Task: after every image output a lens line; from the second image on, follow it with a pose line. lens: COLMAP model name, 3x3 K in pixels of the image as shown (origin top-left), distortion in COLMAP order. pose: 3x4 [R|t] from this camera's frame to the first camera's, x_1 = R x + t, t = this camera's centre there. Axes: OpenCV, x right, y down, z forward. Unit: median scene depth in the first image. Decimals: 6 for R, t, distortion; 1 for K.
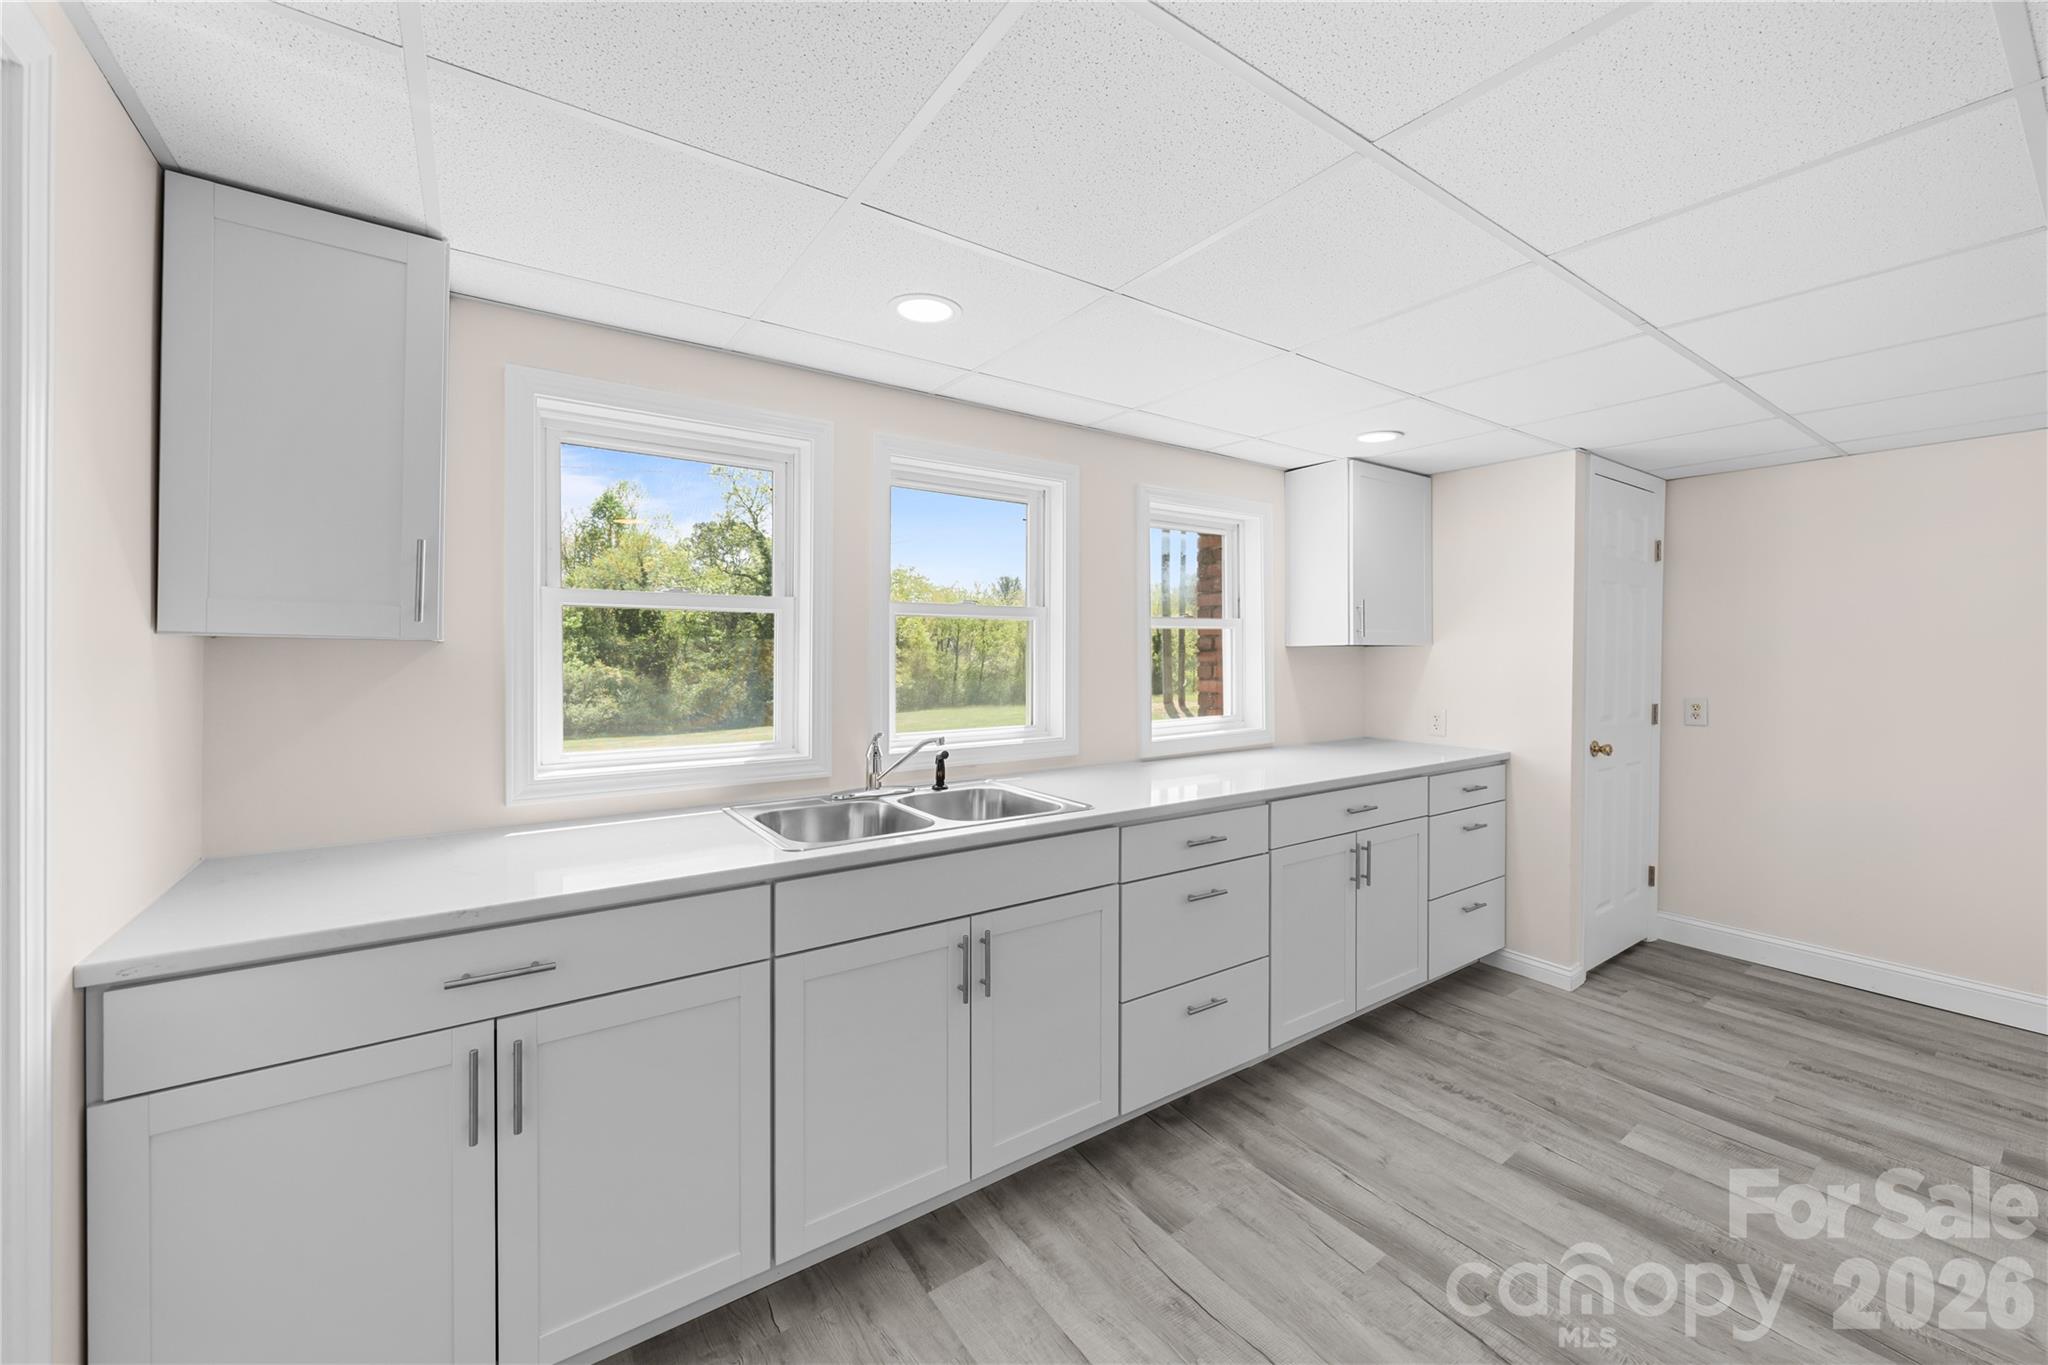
lens RADIAL K [[792.3, 0, 1028.9], [0, 792.3, 654.6], [0, 0, 1]] dist [-0.001863, -0.000240]
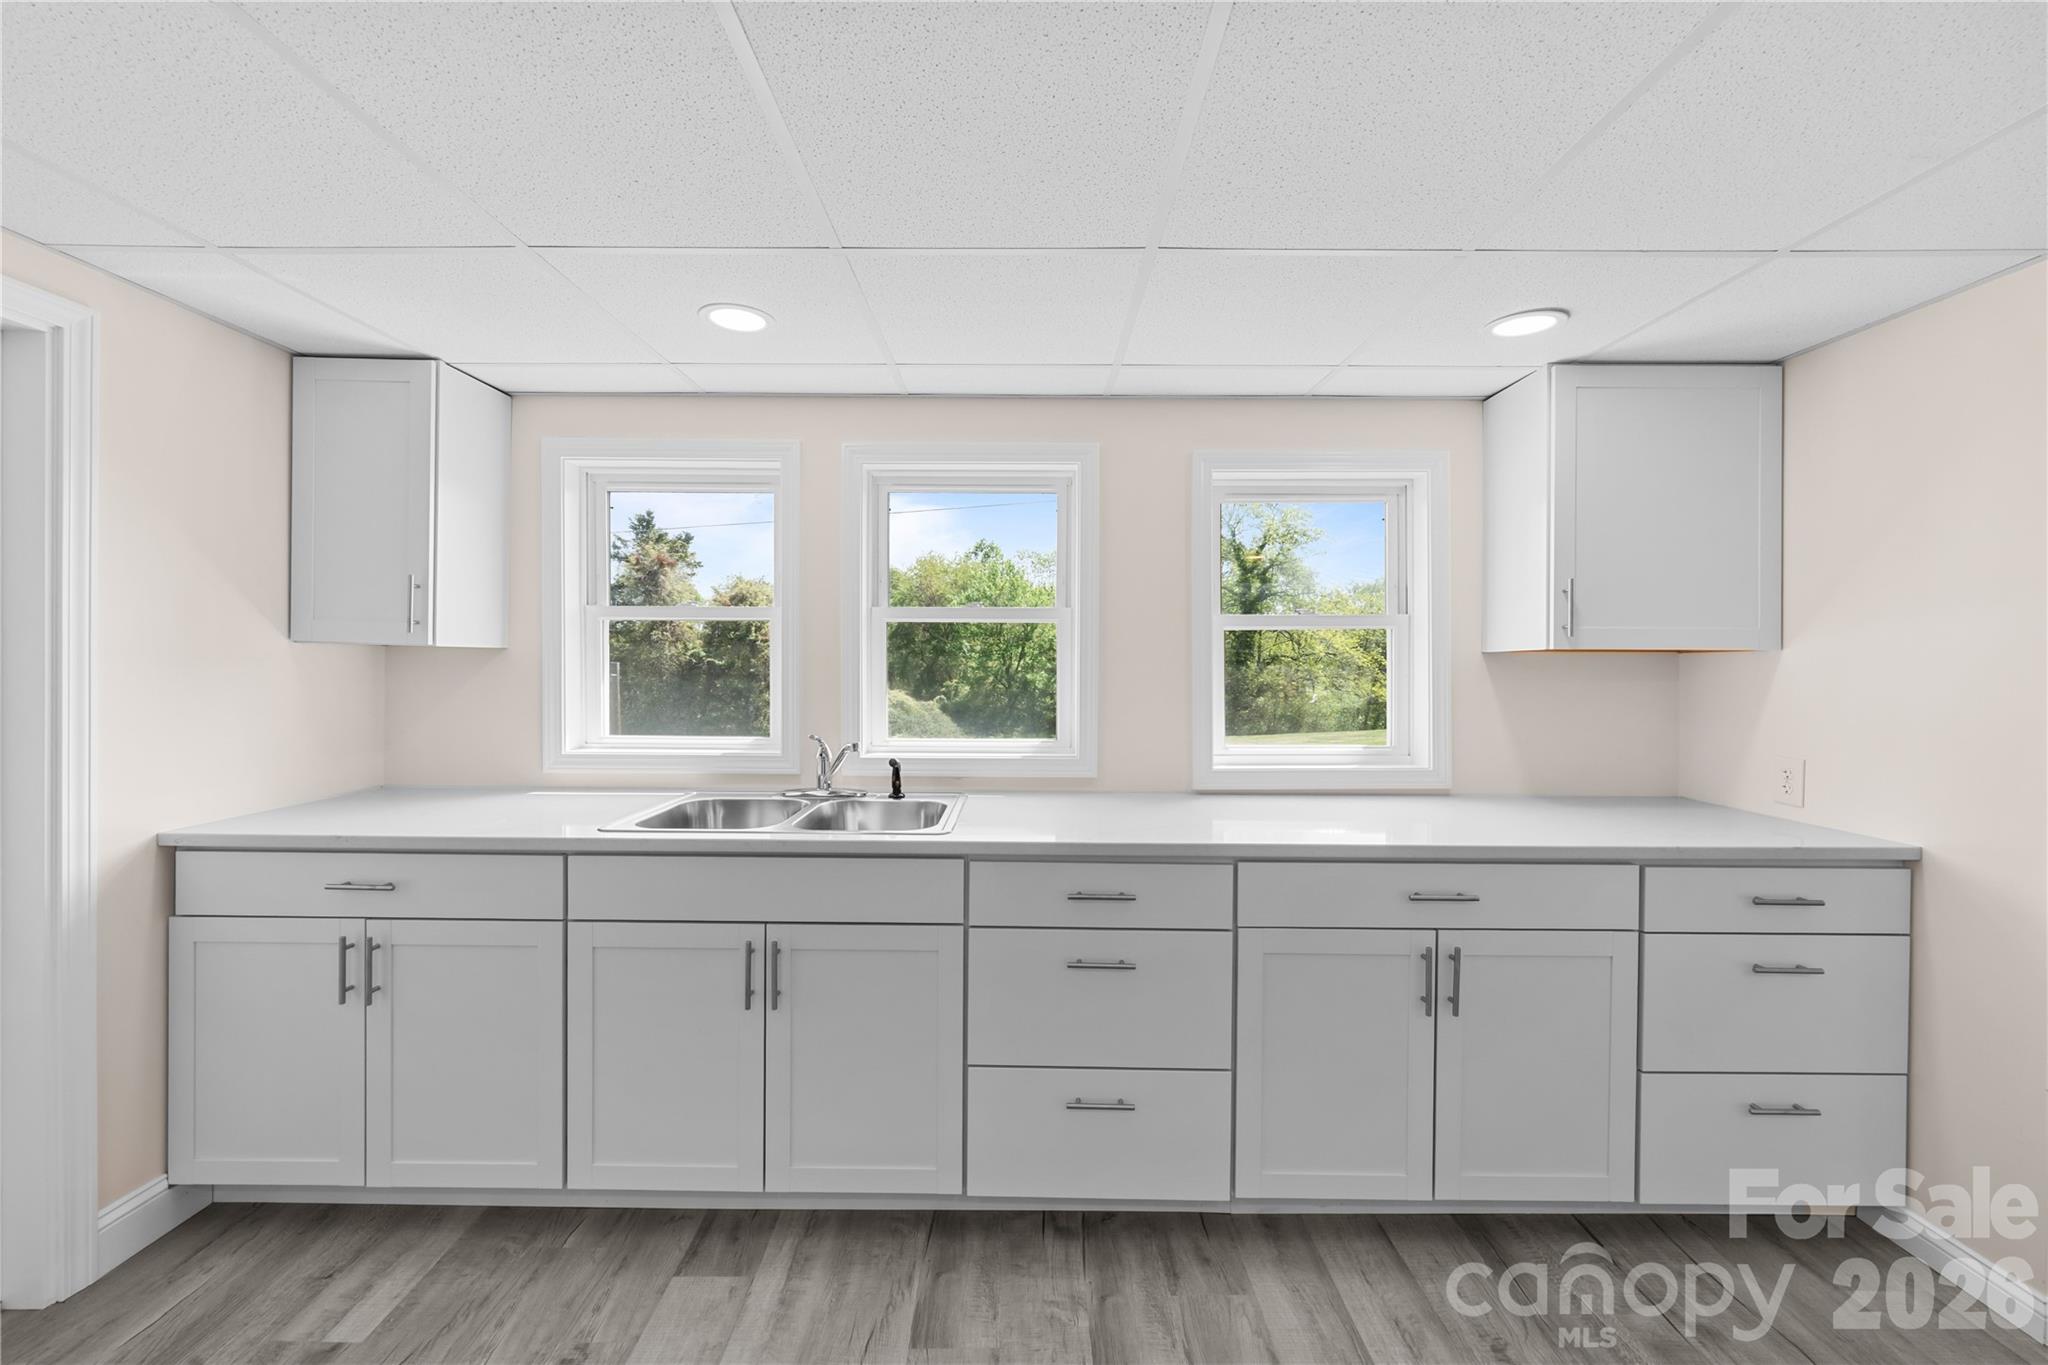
lens RADIAL K [[794.8, 0, 1026.8], [0, 794.8, 664.7], [0, 0, 1]] dist [-0.002210, -0.000132]
pose [[0.816276, 0.006734, -0.577622, 0.617575], [-0.007232, 0.999973, 0.001439, 0.003480], [0.577616, 0.003003, 0.816303, 0.308886]]
